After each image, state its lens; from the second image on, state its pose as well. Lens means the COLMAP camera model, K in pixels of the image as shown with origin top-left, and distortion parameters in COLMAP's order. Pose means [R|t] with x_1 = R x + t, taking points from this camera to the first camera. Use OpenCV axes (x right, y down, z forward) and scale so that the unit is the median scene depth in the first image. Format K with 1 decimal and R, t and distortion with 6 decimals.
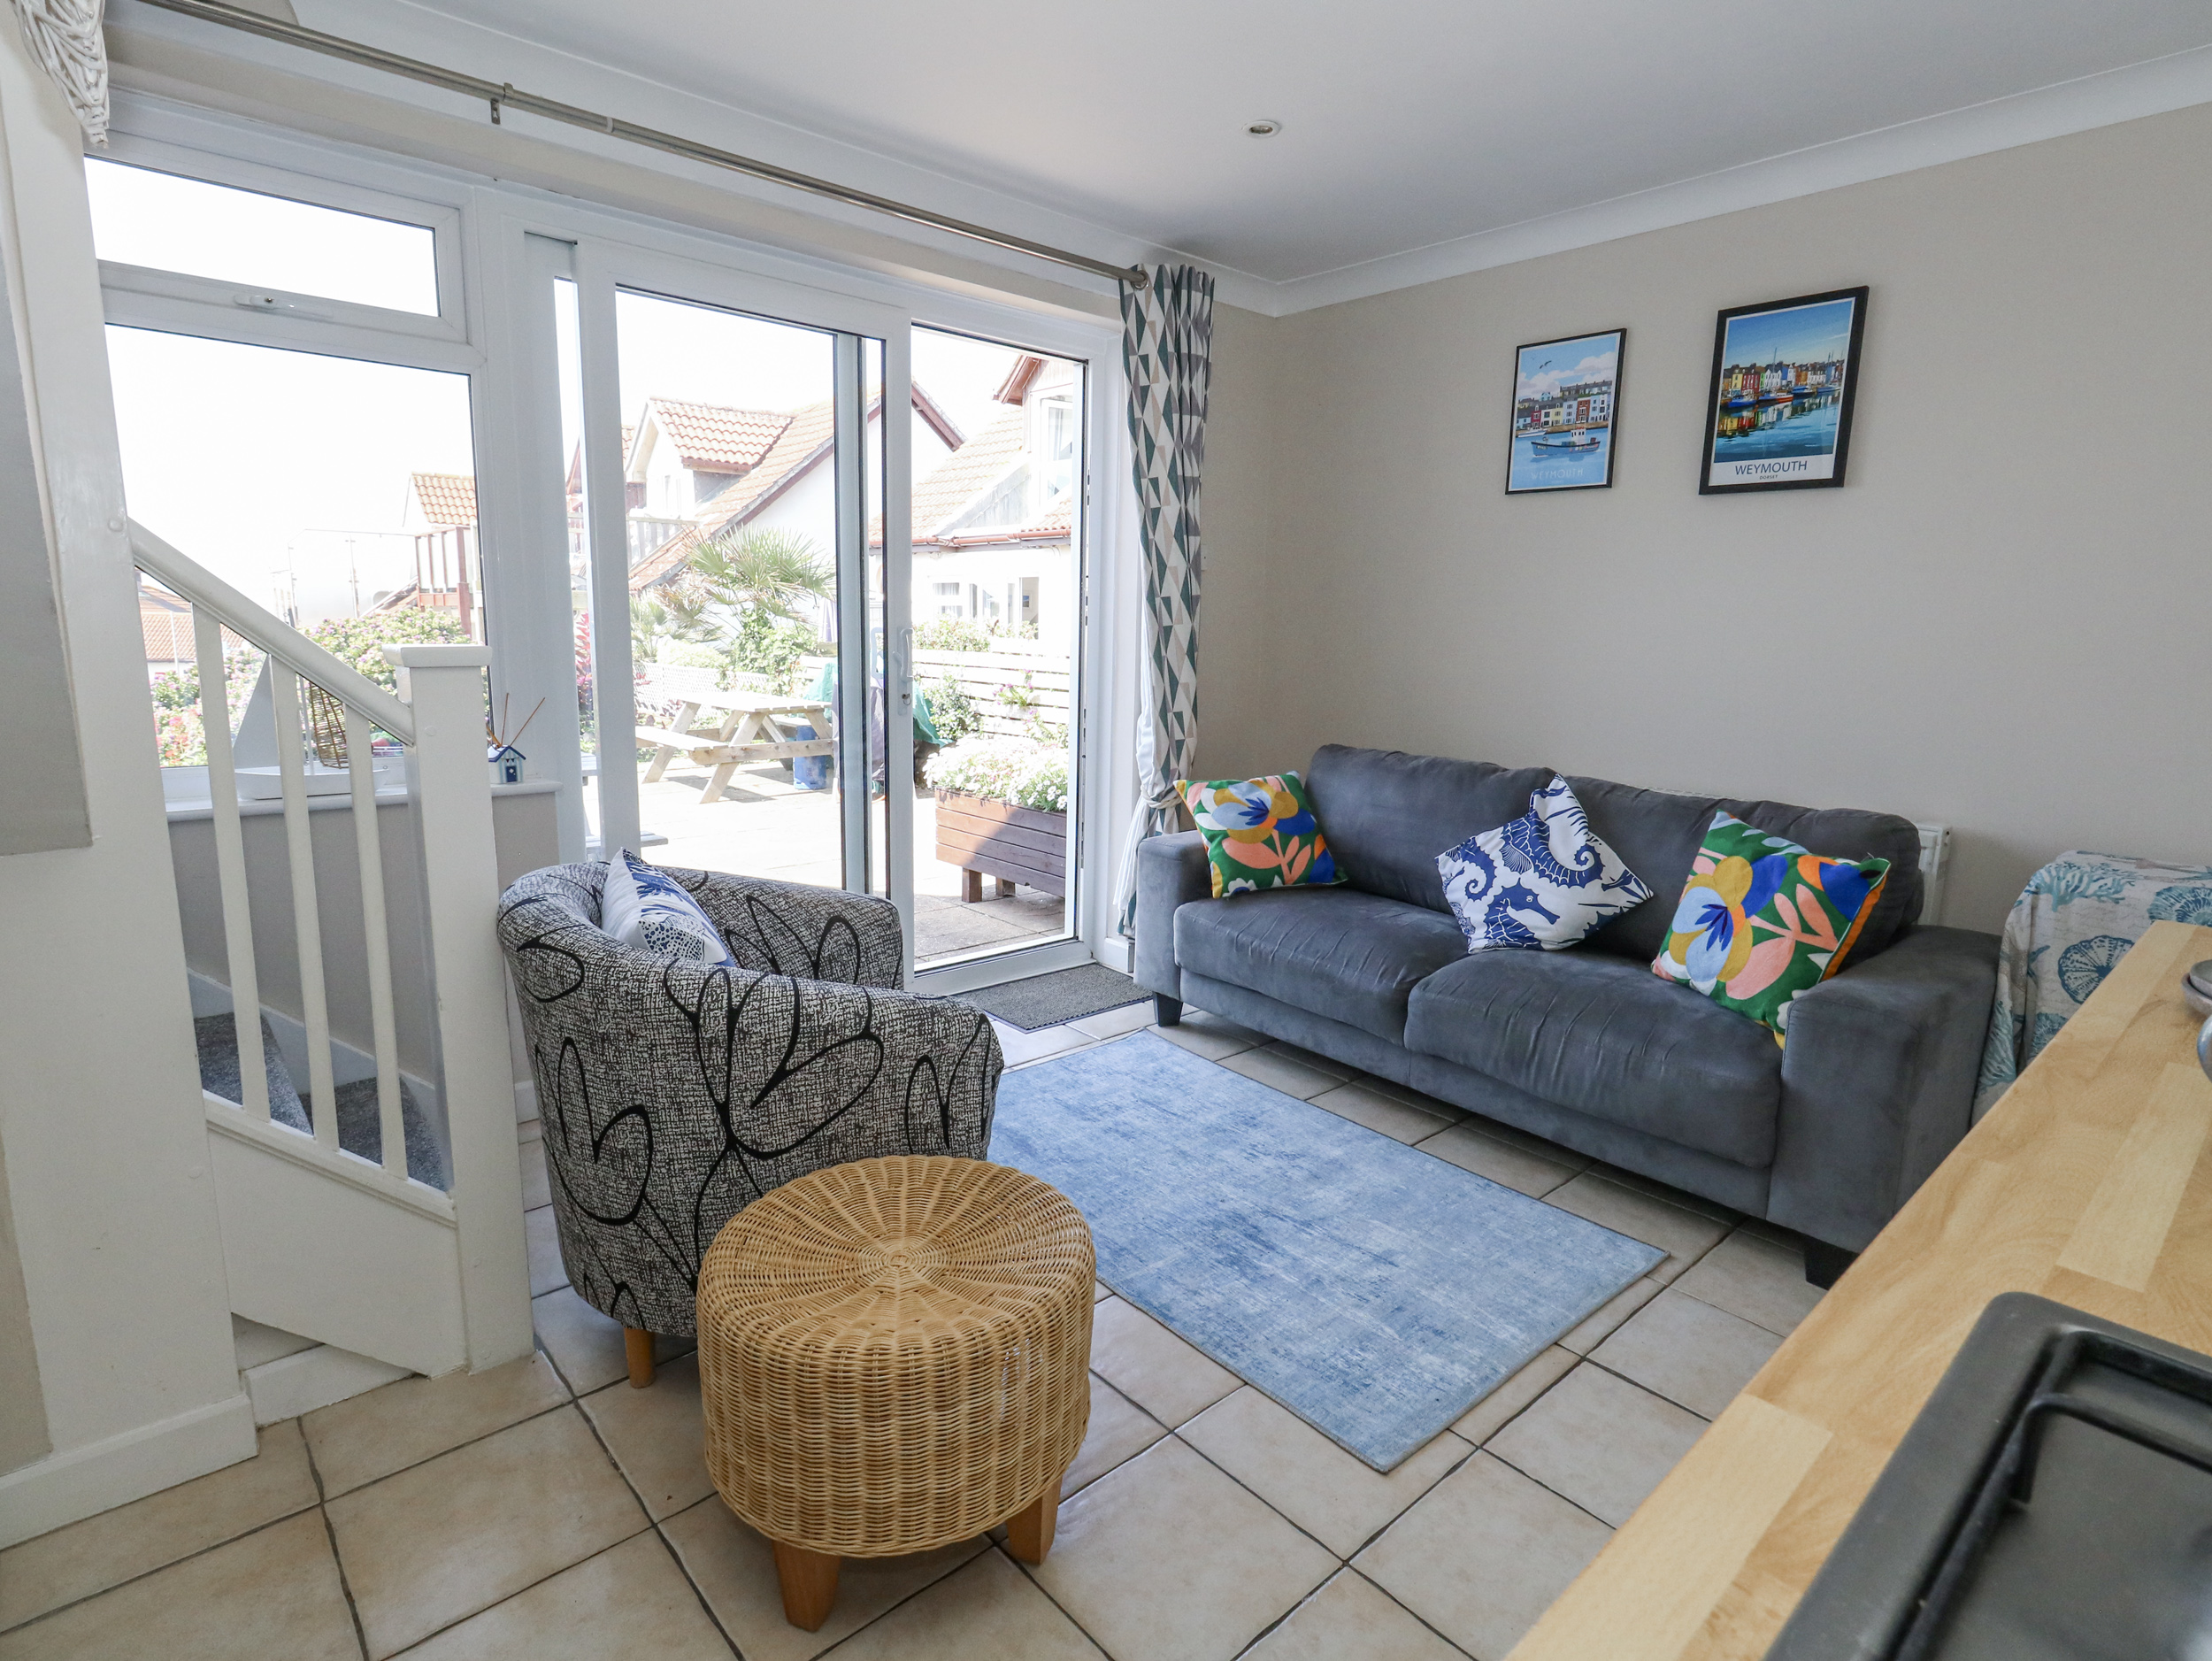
lens RADIAL K [[1150.6, 0, 1128.4], [0, 1150.6, 806.5], [0, 0, 1]] dist [0.001554, 0.000297]
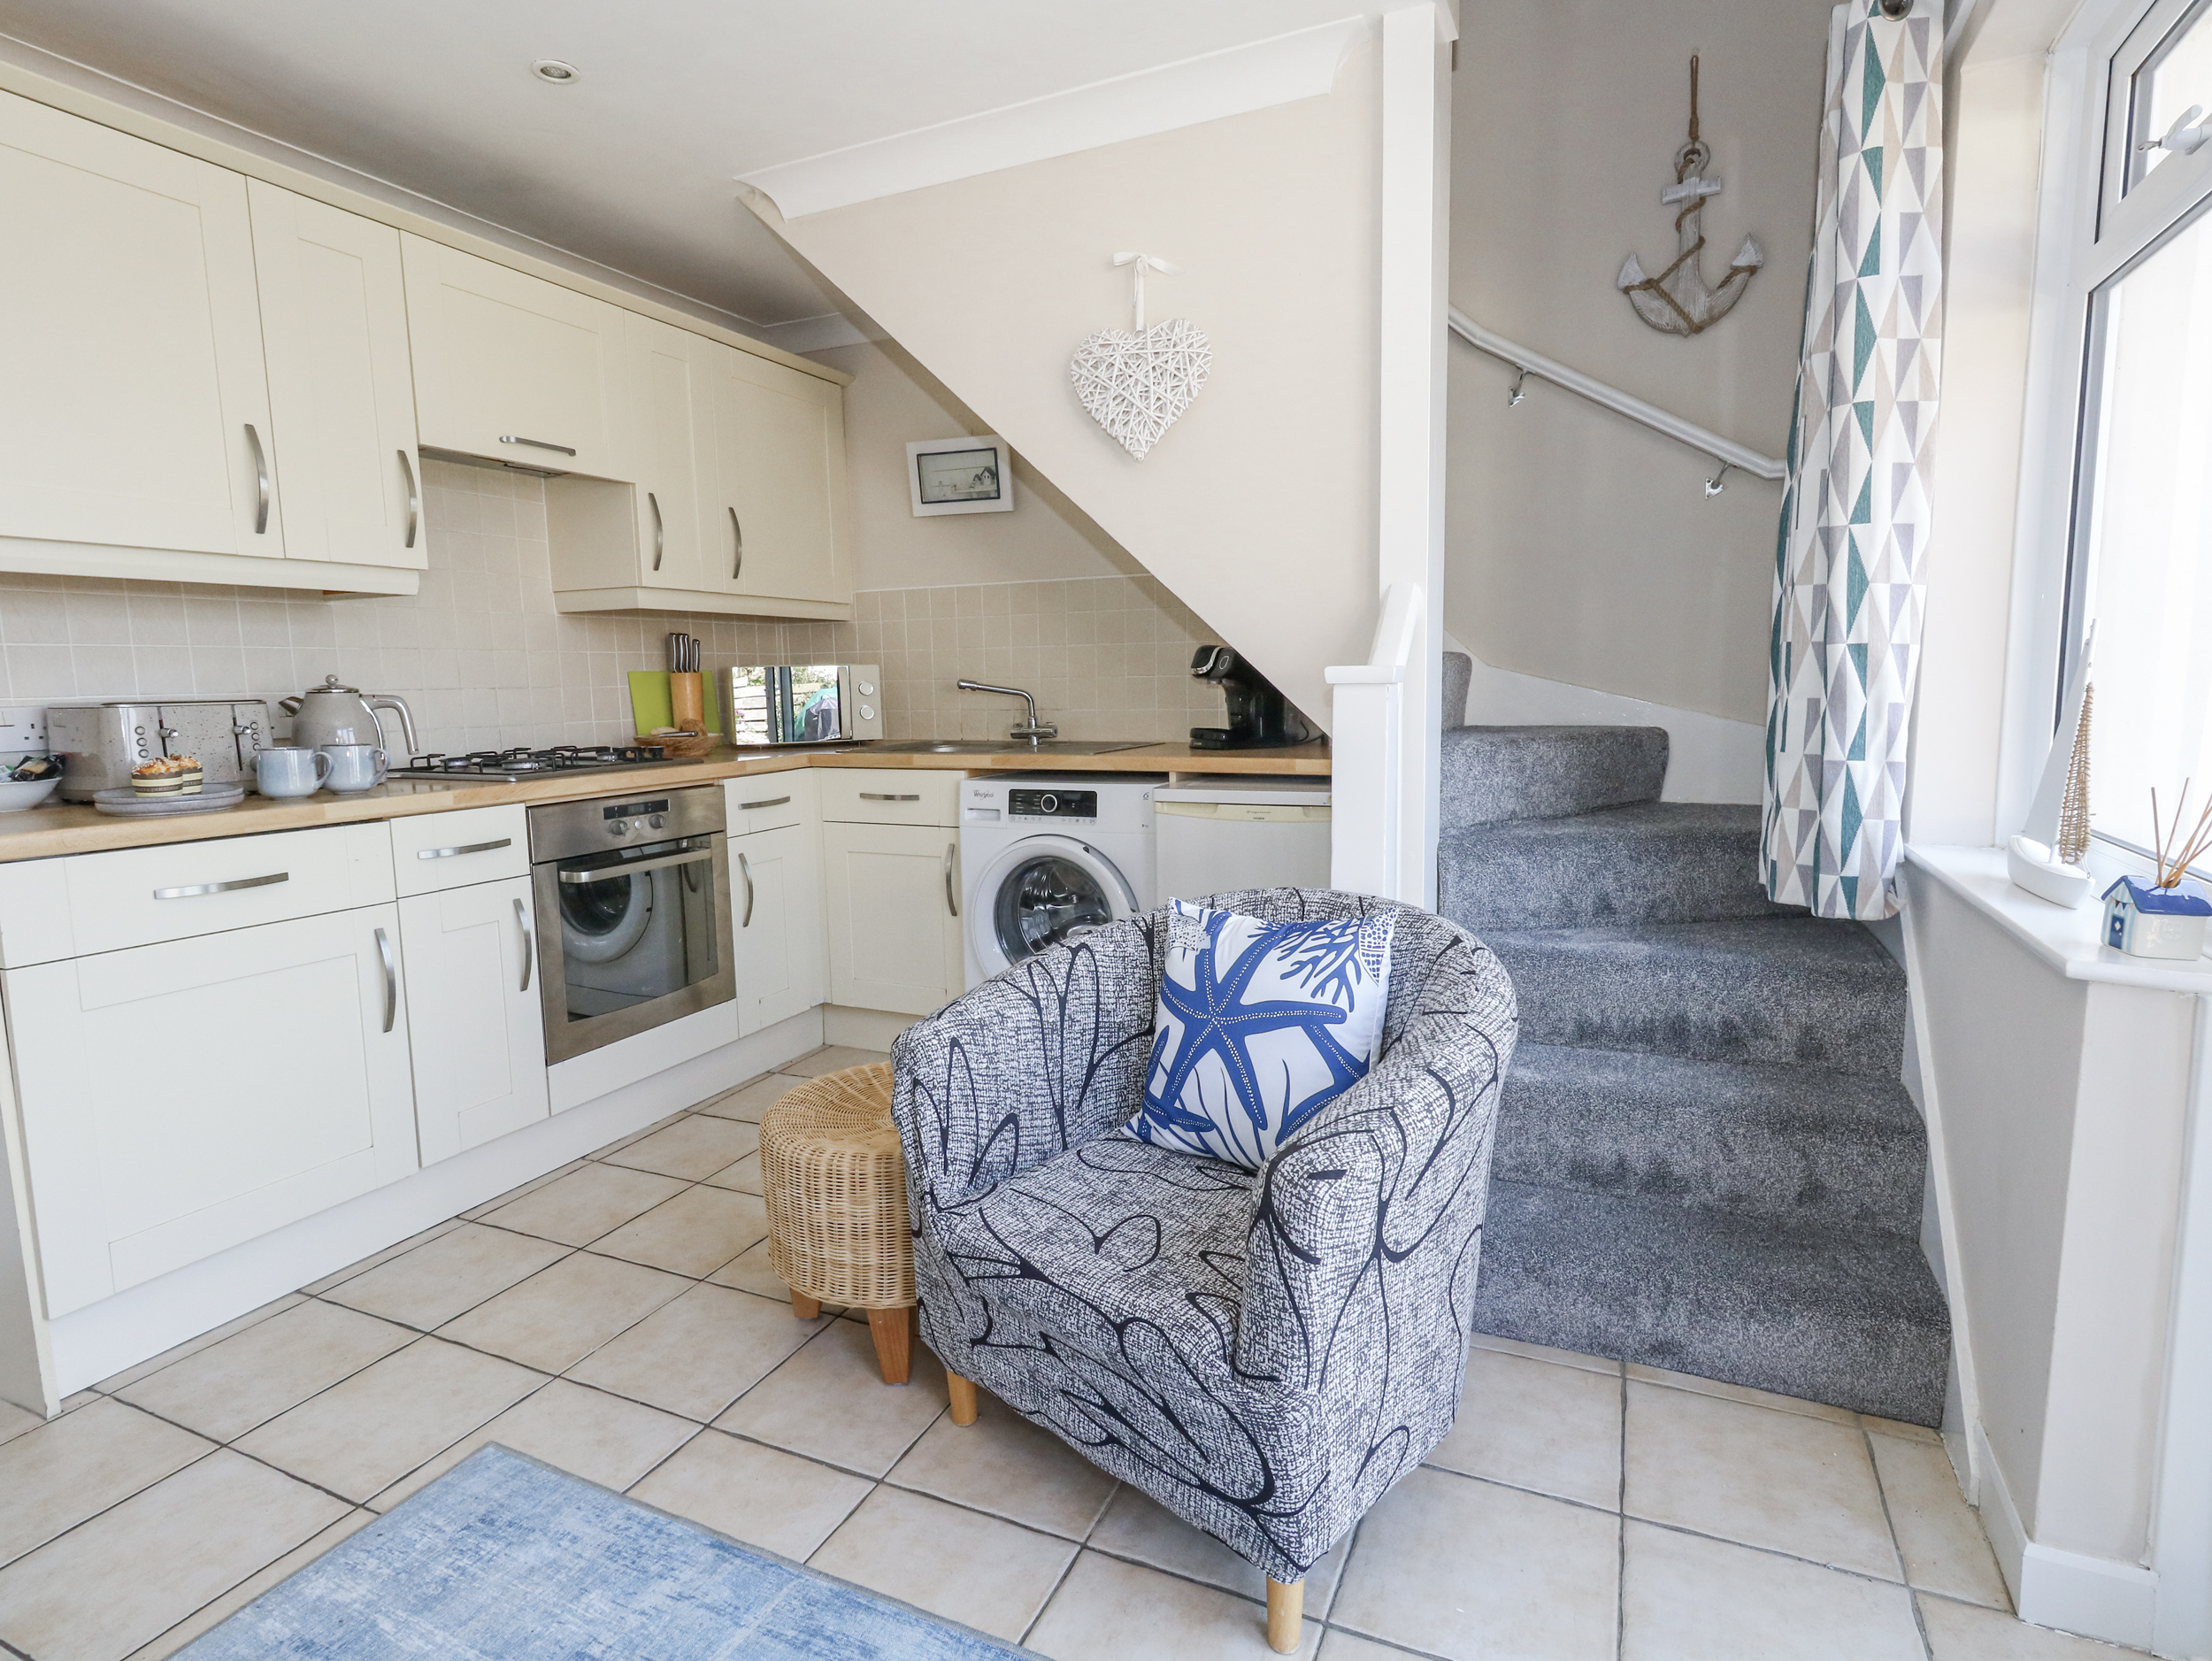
lens RADIAL K [[1146.9, 0, 1118.8], [0, 1146.9, 817.8], [0, 0, 1]] dist [0.002208, 0.000365]
pose [[-0.915514, 0.044099, -0.399863, 0.050727], [-0.066667, 0.963599, 0.258908, -0.159467], [0.396725, 0.263692, -0.879248, 1.132161]]
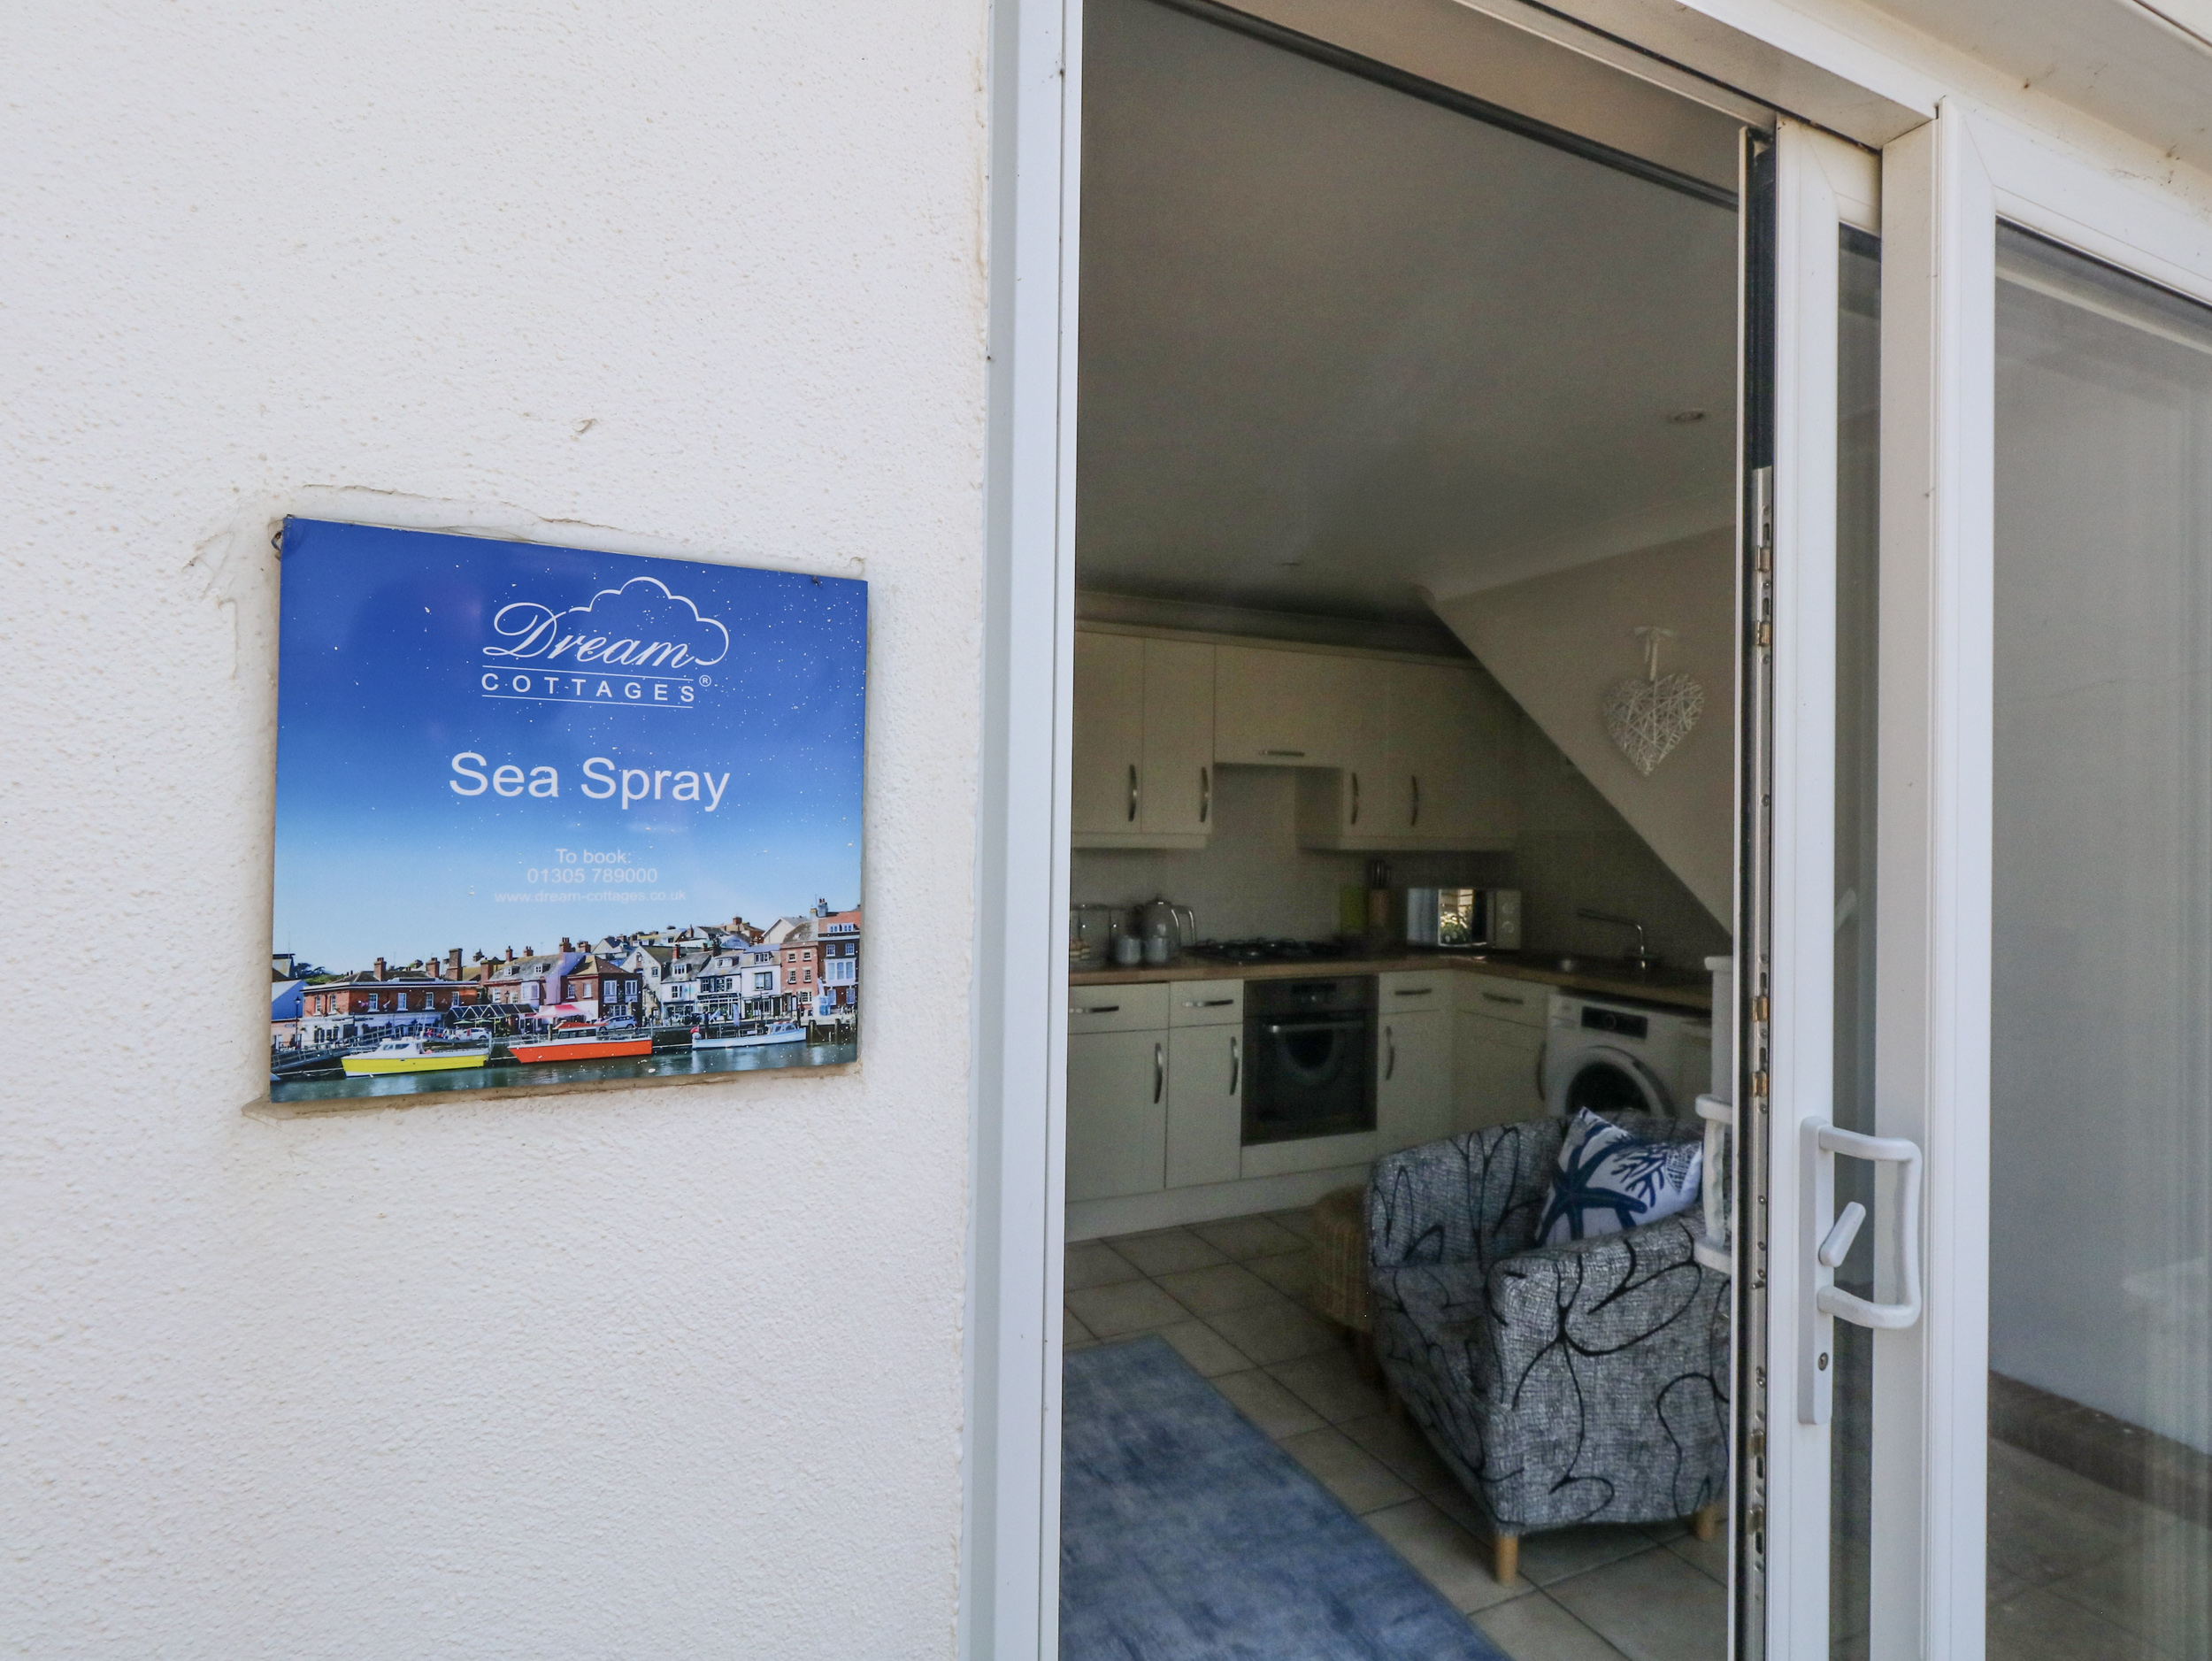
lens RADIAL K [[1146.9, 0, 1118.8], [0, 1146.9, 817.8], [0, 0, 1]] dist [0.002208, 0.000365]
pose [[-0.956848, -0.035026, 0.288471, -0.138639], [0.009345, 0.988487, 0.151018, -0.327164], [-0.290440, 0.147198, -0.945504, 1.542446]]
